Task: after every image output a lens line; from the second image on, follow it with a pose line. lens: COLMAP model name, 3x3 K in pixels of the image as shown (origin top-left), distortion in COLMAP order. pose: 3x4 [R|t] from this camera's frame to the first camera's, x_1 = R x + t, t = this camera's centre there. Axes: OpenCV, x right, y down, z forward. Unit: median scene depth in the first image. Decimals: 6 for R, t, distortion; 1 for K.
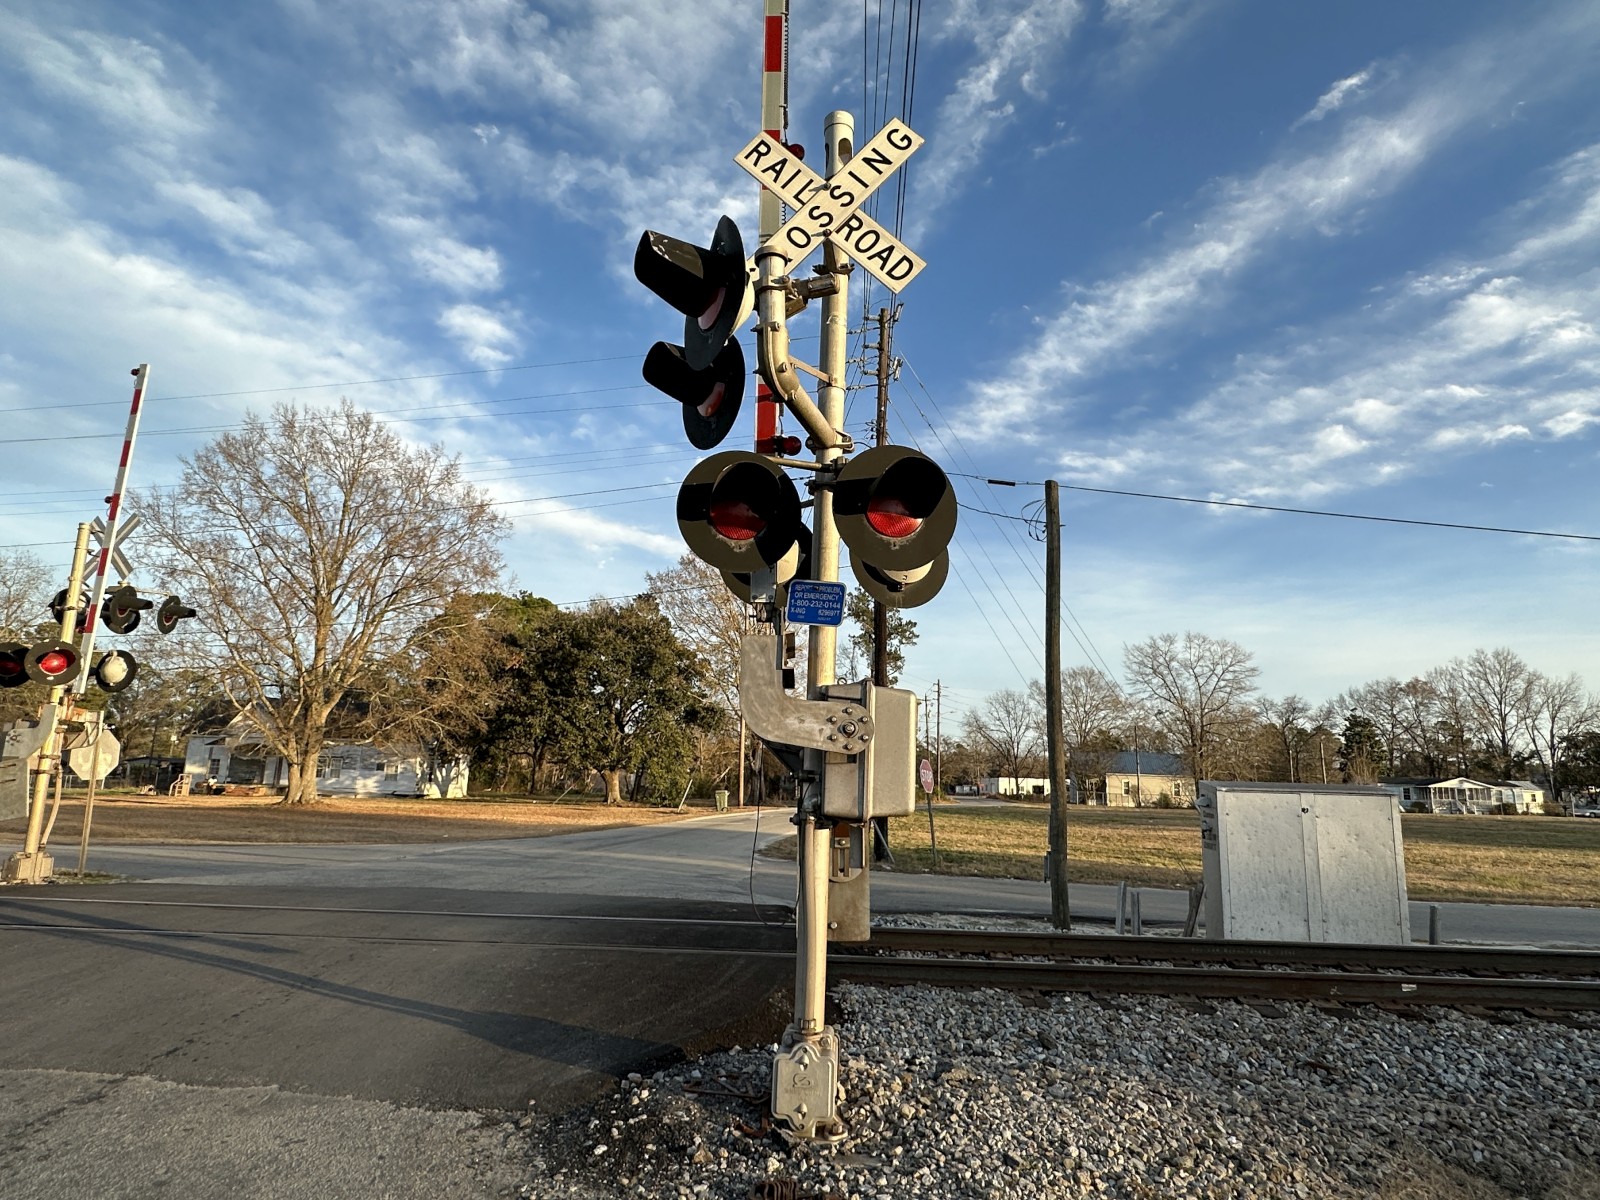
lens RADIAL K [[939.1, 0, 813.0], [0, 939.1, 612.5], [0, 0, 1]] dist [-0.006788, -0.001740]
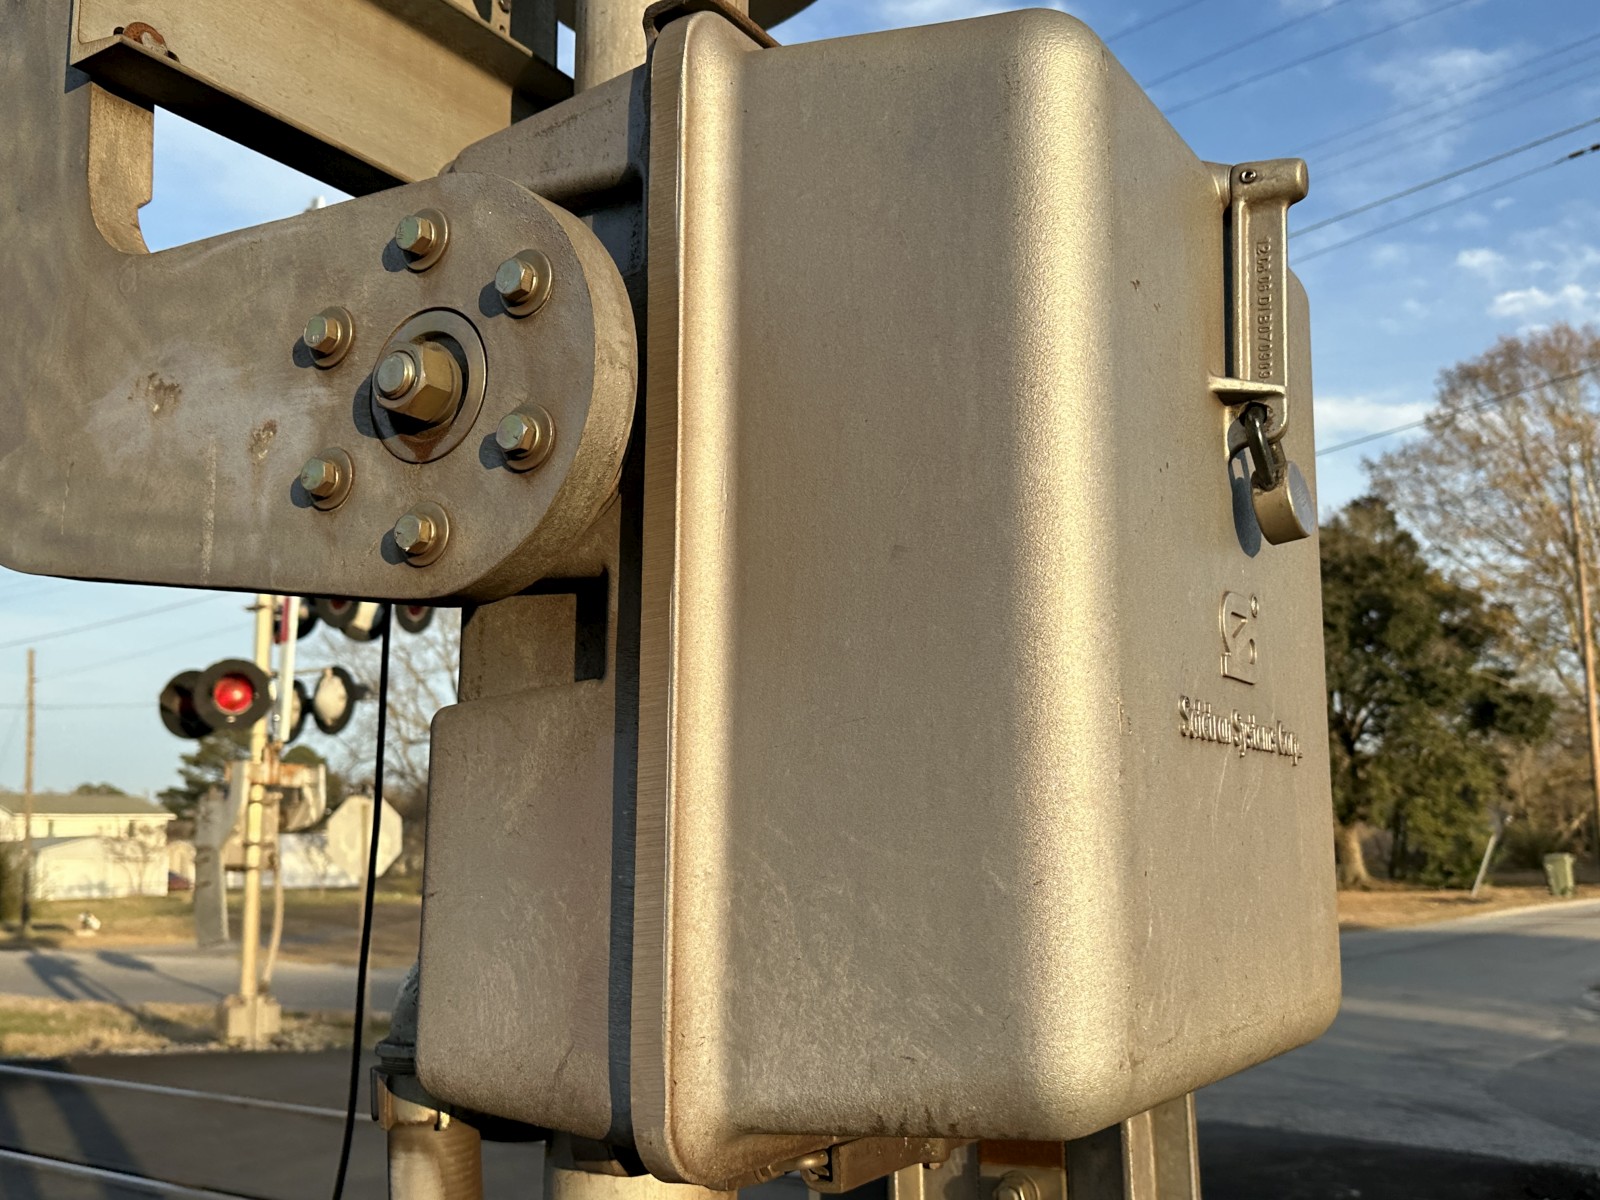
lens RADIAL K [[1563.4, 0, 835.3], [0, 1563.4, 602.4], [0, 0, 1]] dist [-0.012898, 0.000000]
pose [[0.848987, -0.119035, -0.514832, 0.125383], [0.130060, 0.991396, -0.014745, 0.108987], [0.512158, -0.054441, 0.857164, 0.571090]]
